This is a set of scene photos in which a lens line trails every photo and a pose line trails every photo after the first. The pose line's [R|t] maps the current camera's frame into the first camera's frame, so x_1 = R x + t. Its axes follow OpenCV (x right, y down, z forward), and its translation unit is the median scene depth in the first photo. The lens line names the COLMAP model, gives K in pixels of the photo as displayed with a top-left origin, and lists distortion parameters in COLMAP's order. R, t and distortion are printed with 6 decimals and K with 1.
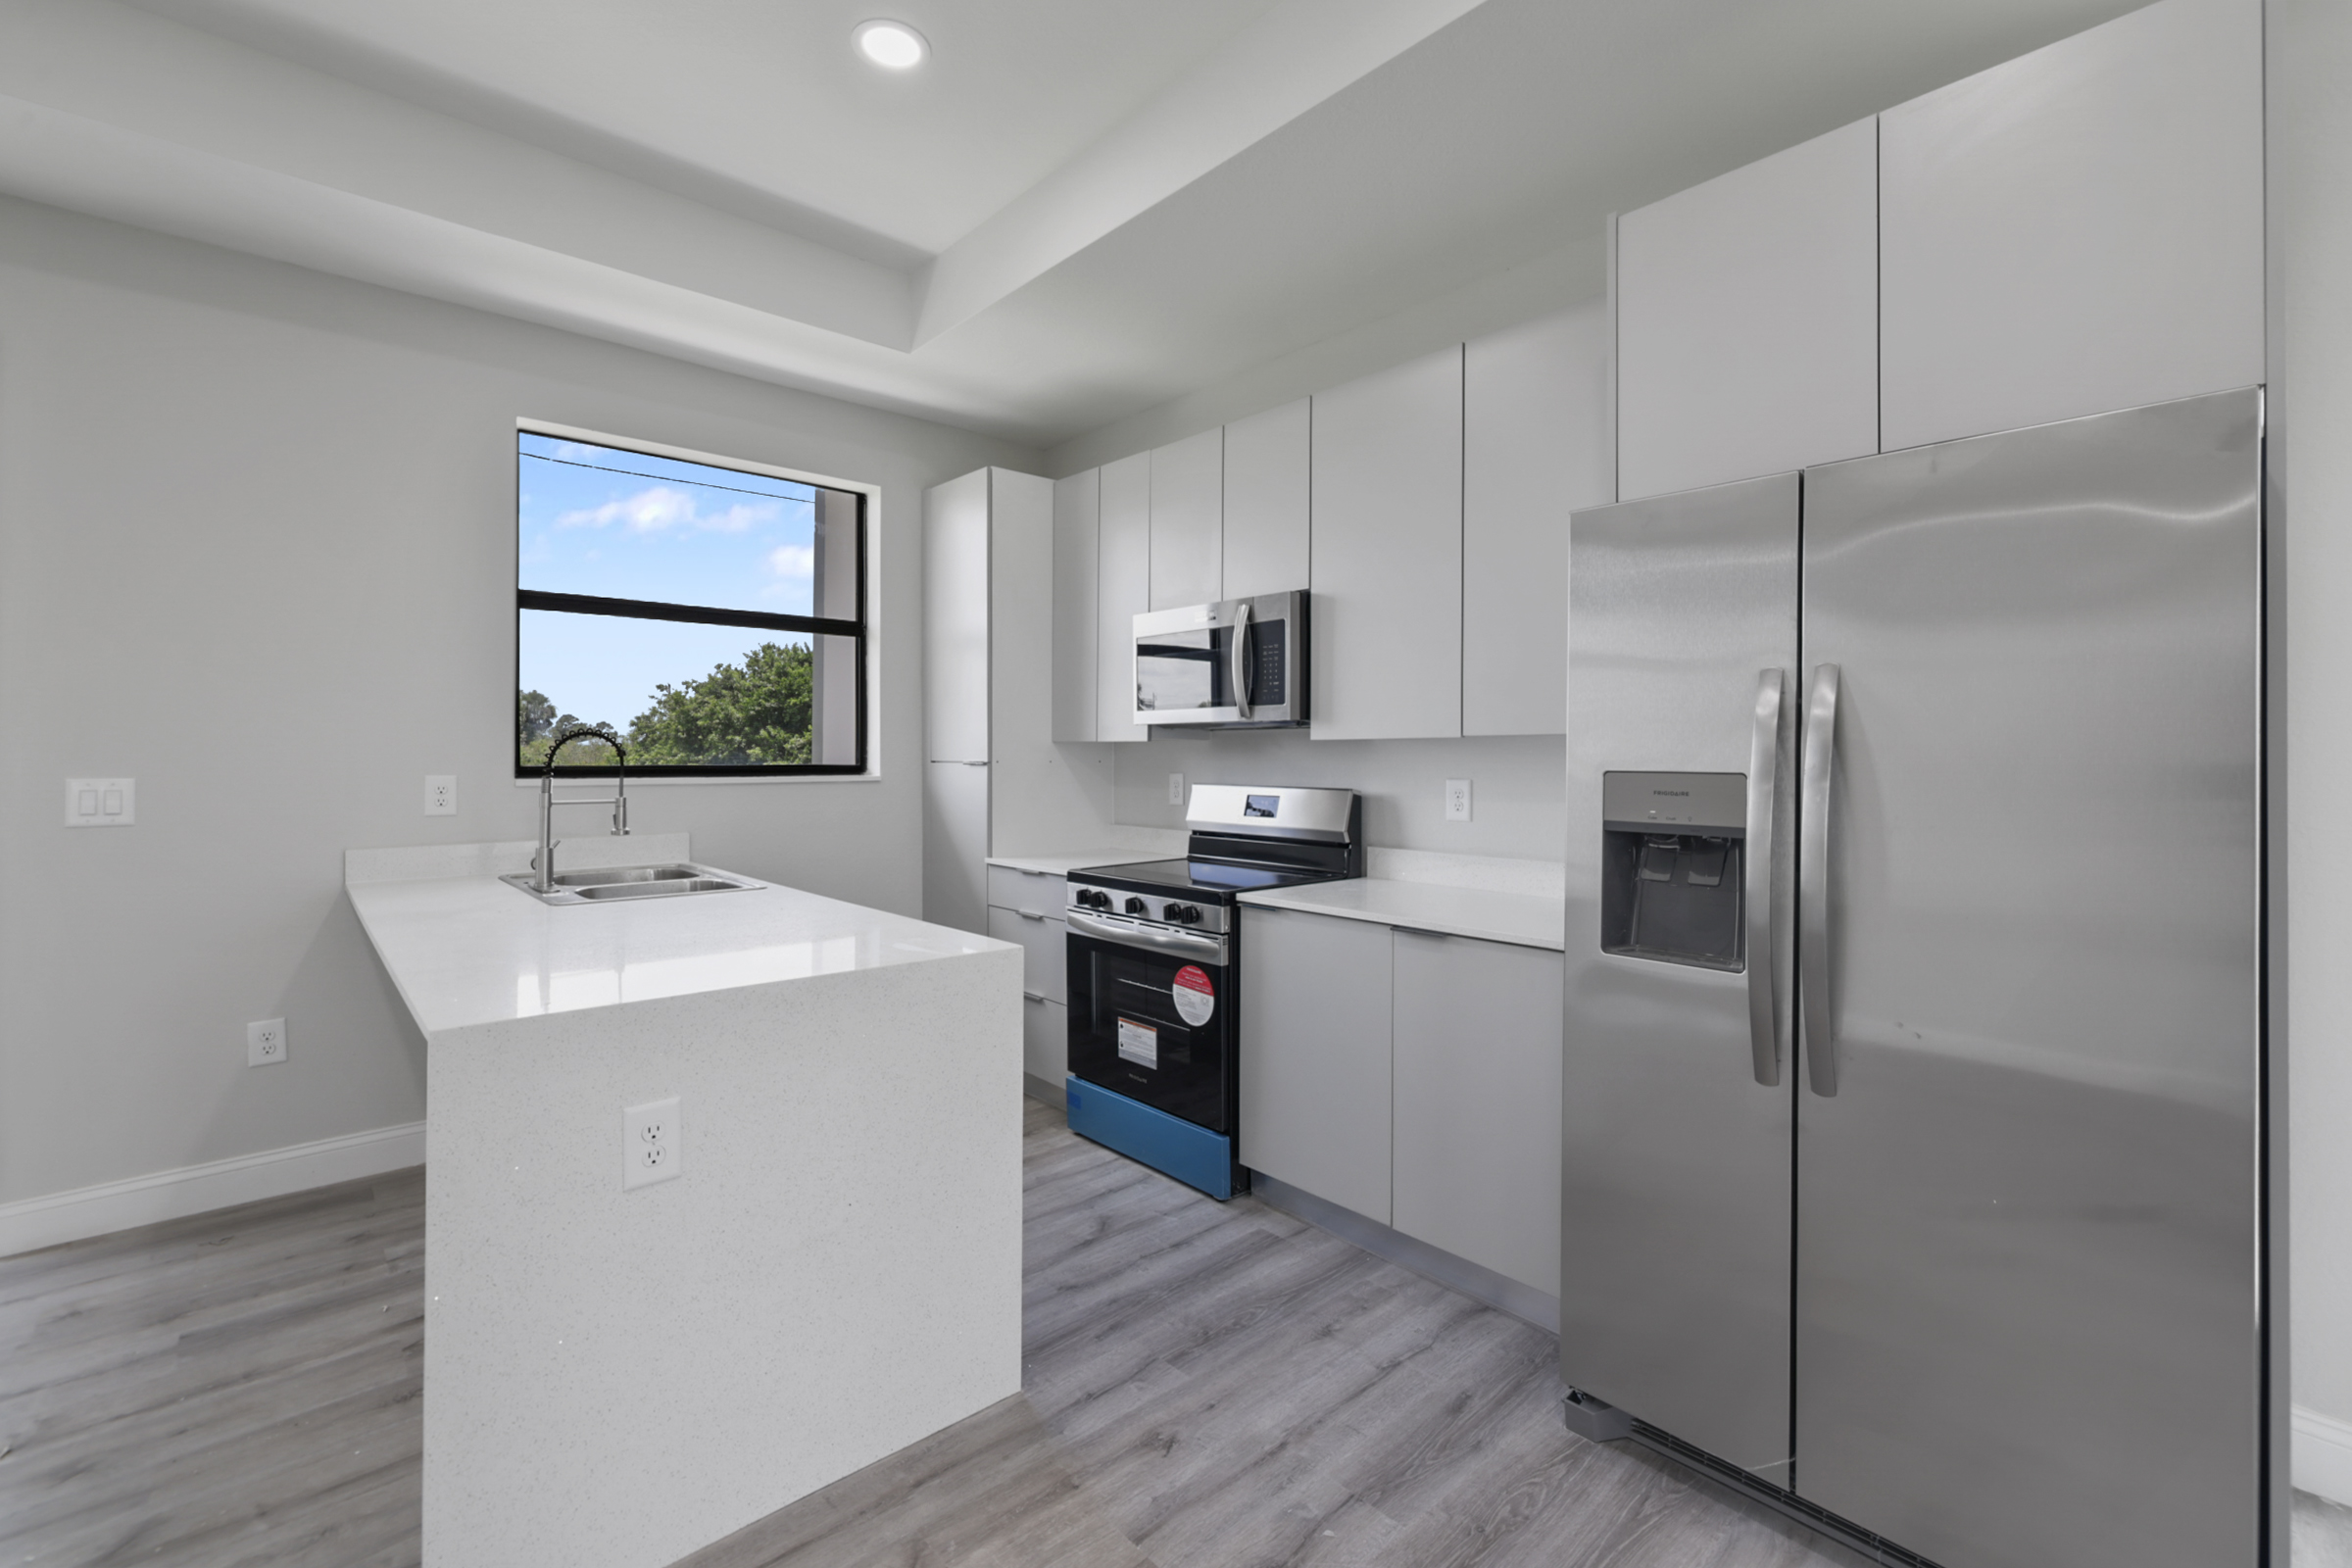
lens RADIAL K [[1004.4, 0, 1172.4], [0, 1004.4, 752.9], [0, 0, 1]] dist [0.000044, 0.000610]
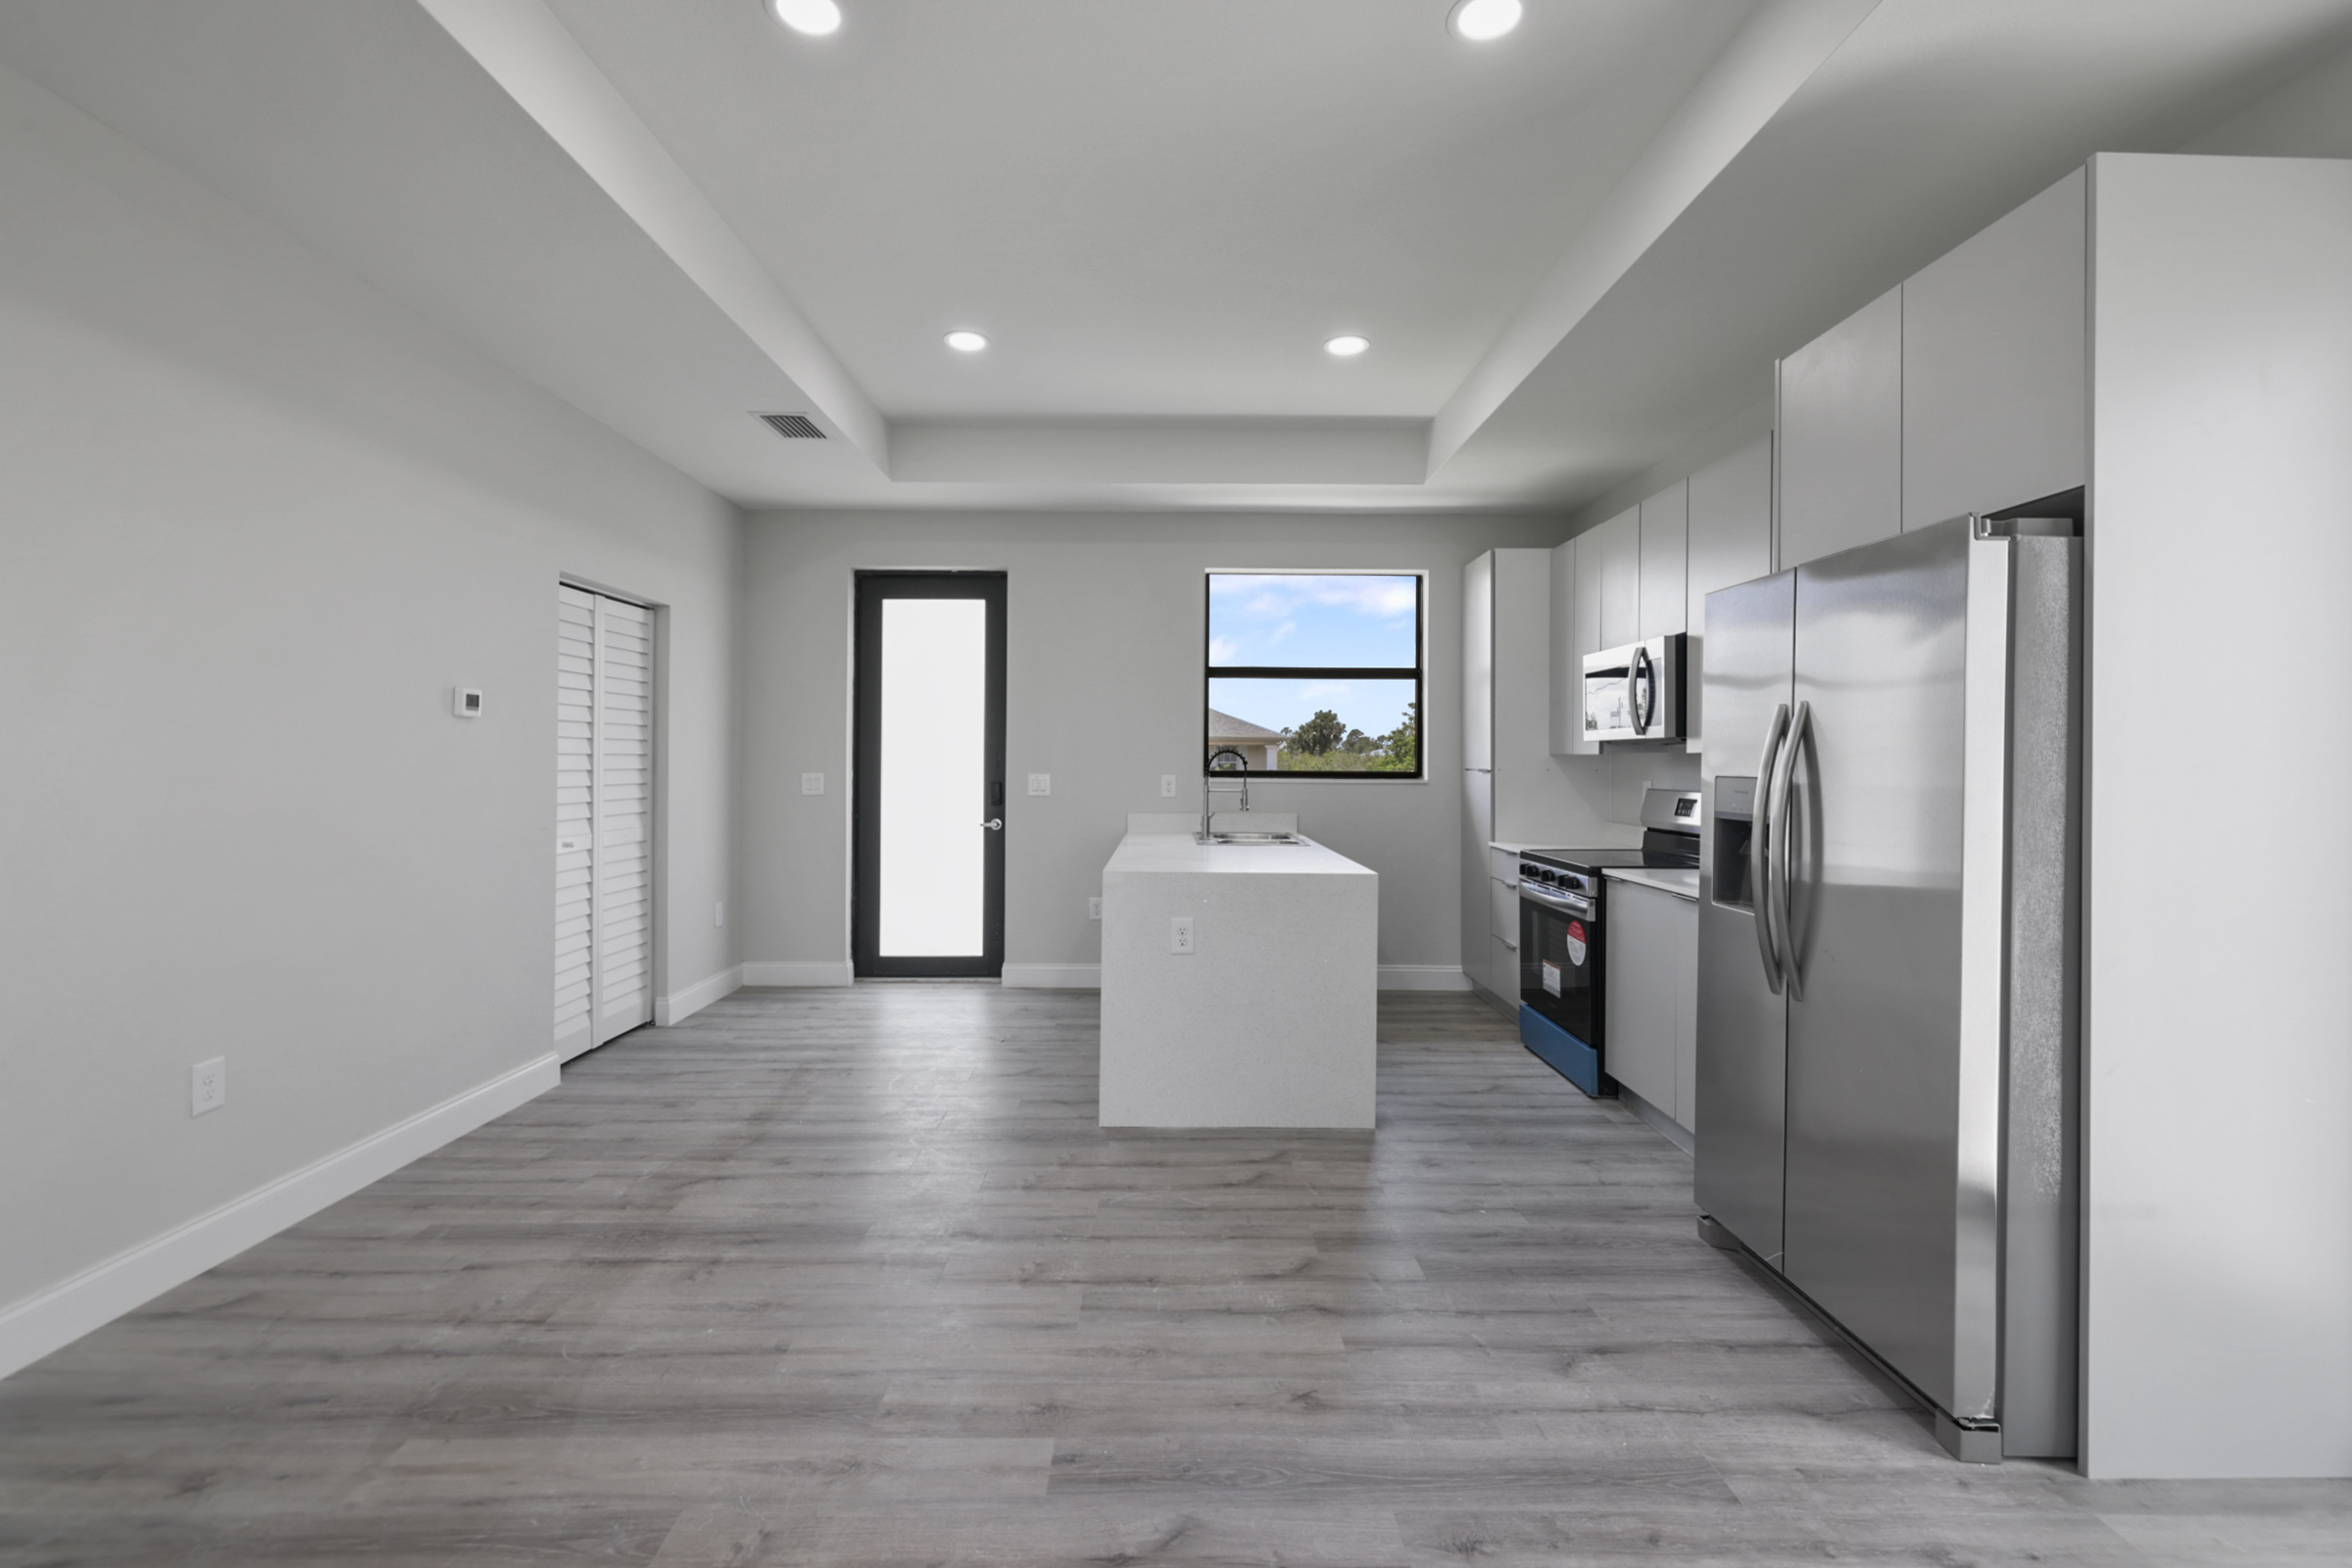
lens RADIAL K [[1004.4, 0, 1172.4], [0, 1004.4, 752.9], [0, 0, 1]] dist [0.000044, 0.000610]
pose [[0.748383, -0.004262, -0.663253, 0.516446], [-0.002572, 0.999953, -0.009329, -0.000182], [0.663261, 0.008688, 0.748337, -0.377403]]
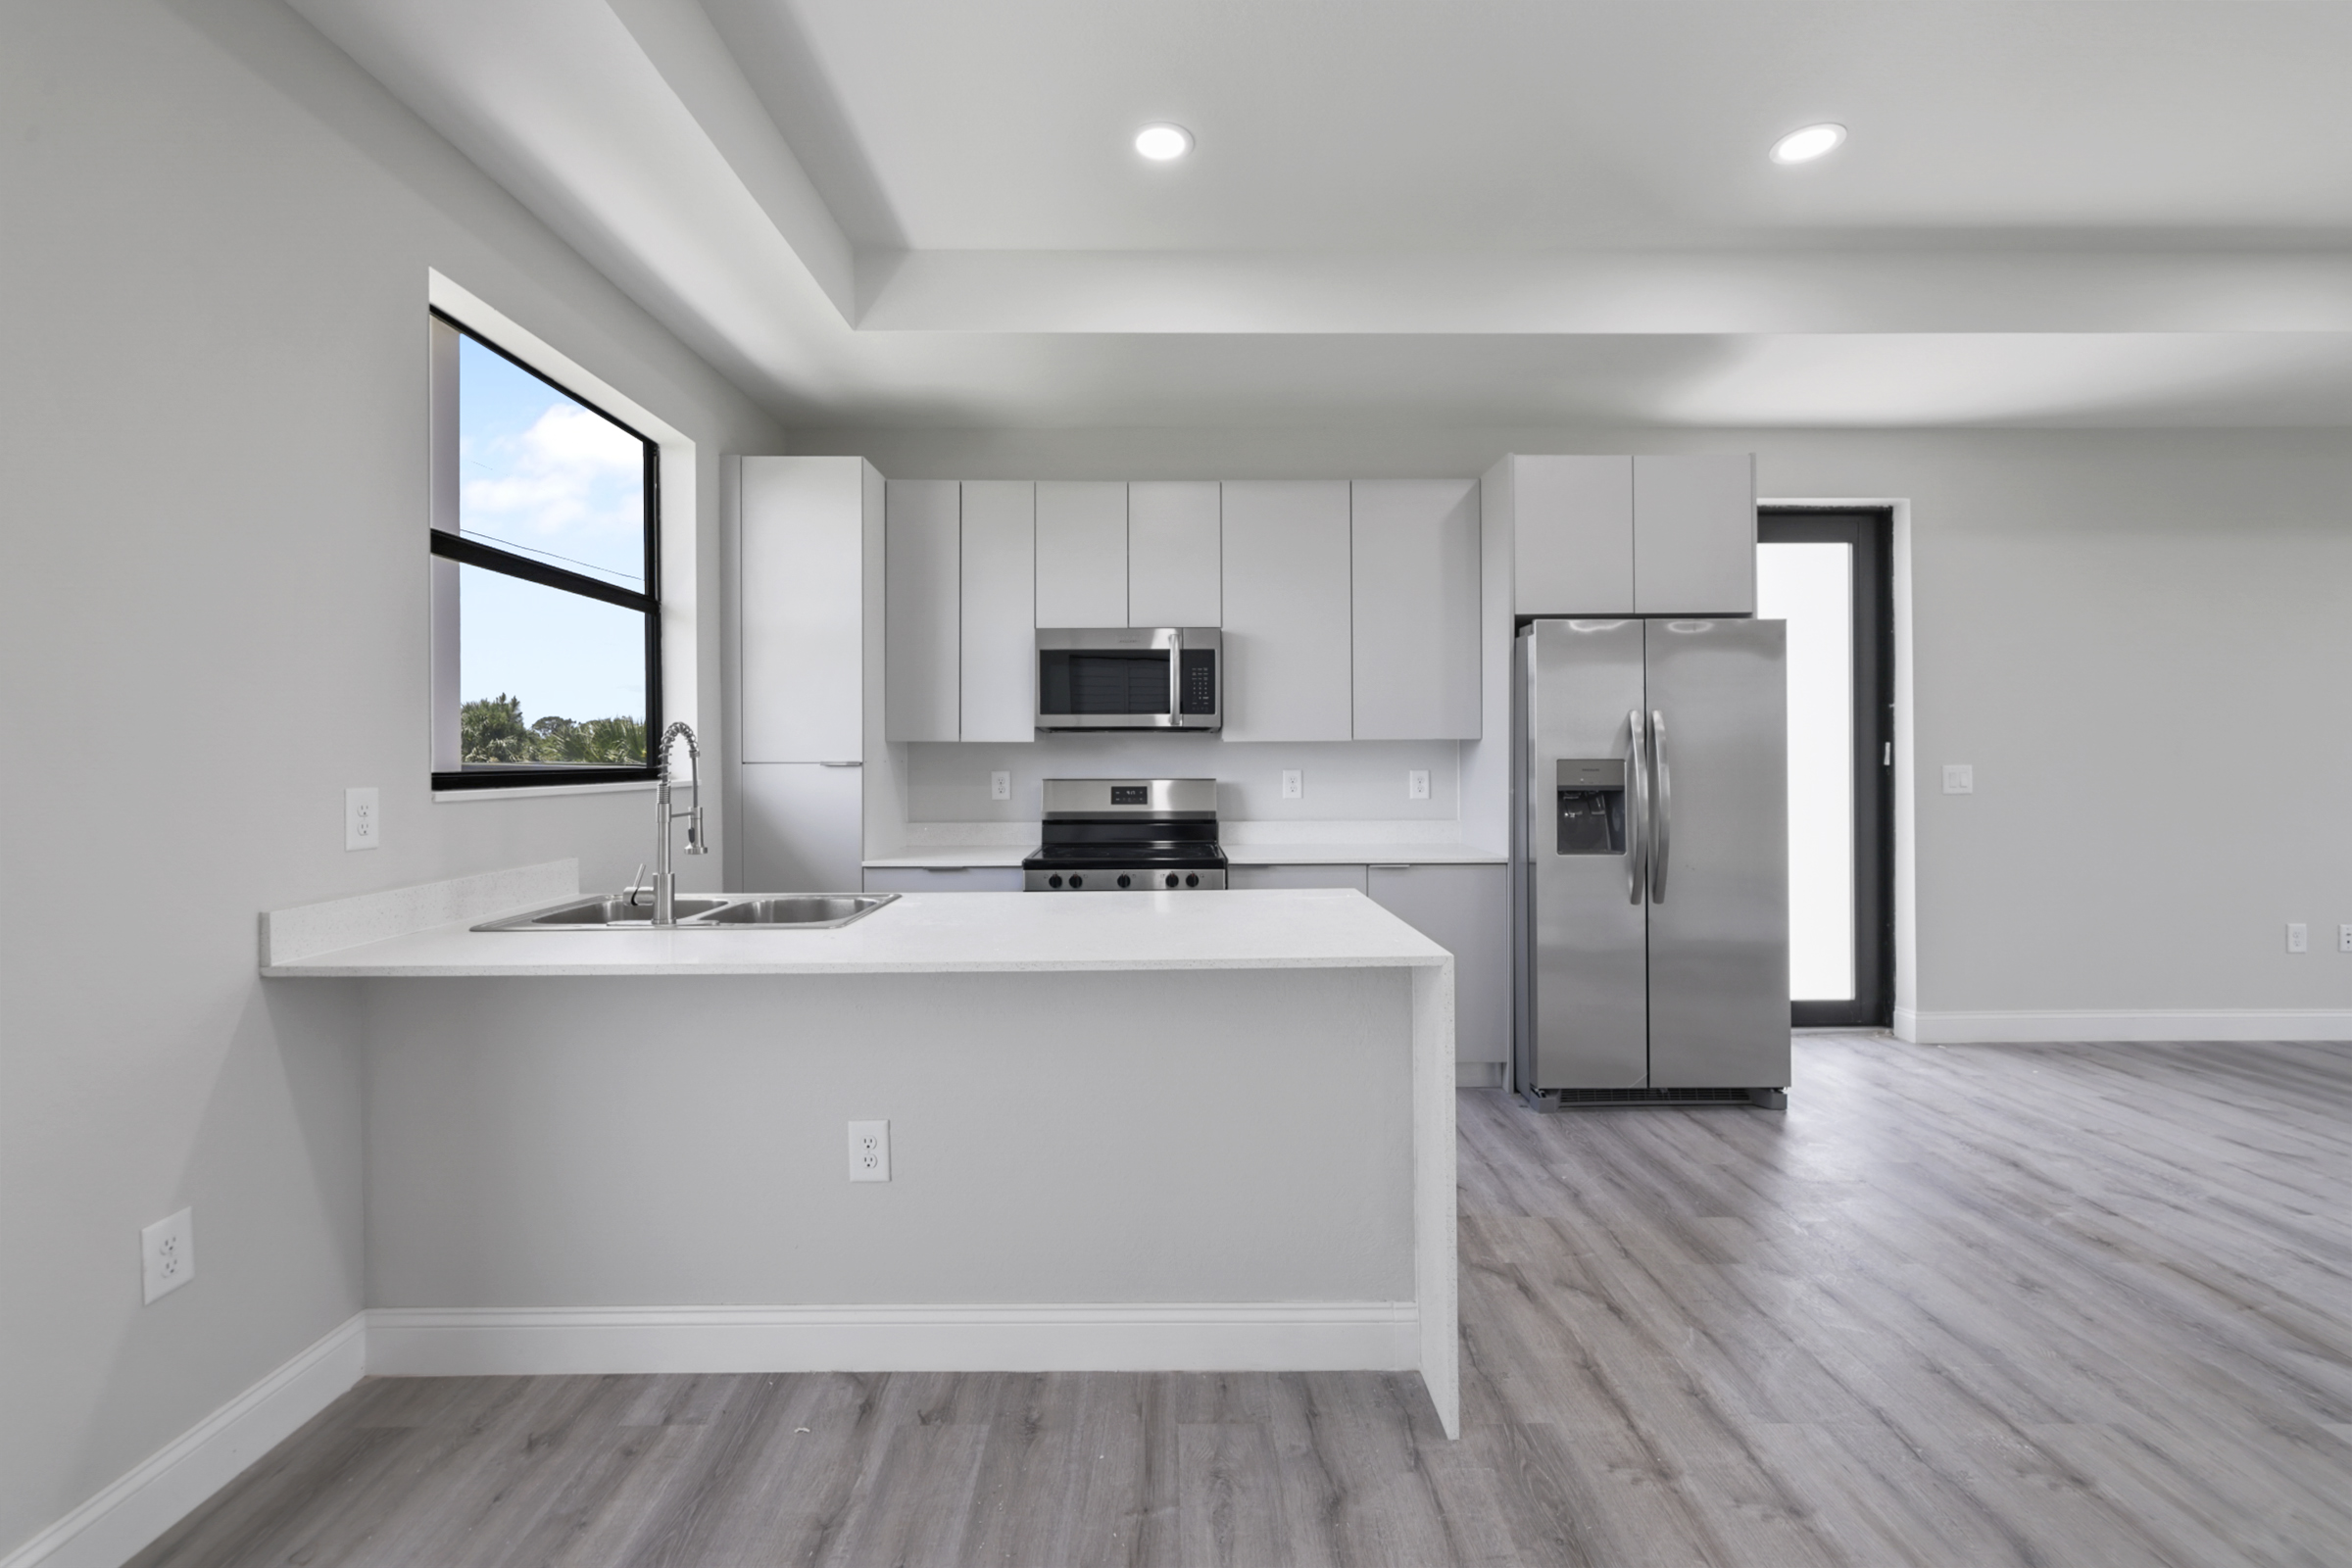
lens RADIAL K [[993.7, 0, 1172.8], [0, 993.7, 759.2], [0, 0, 1]] dist [0.000719, 0.000281]
pose [[0.664535, -0.007340, 0.747221, -0.940583], [0.004026, 0.999972, 0.006242, 0.001758], [-0.747247, -0.001140, 0.664546, 0.188328]]
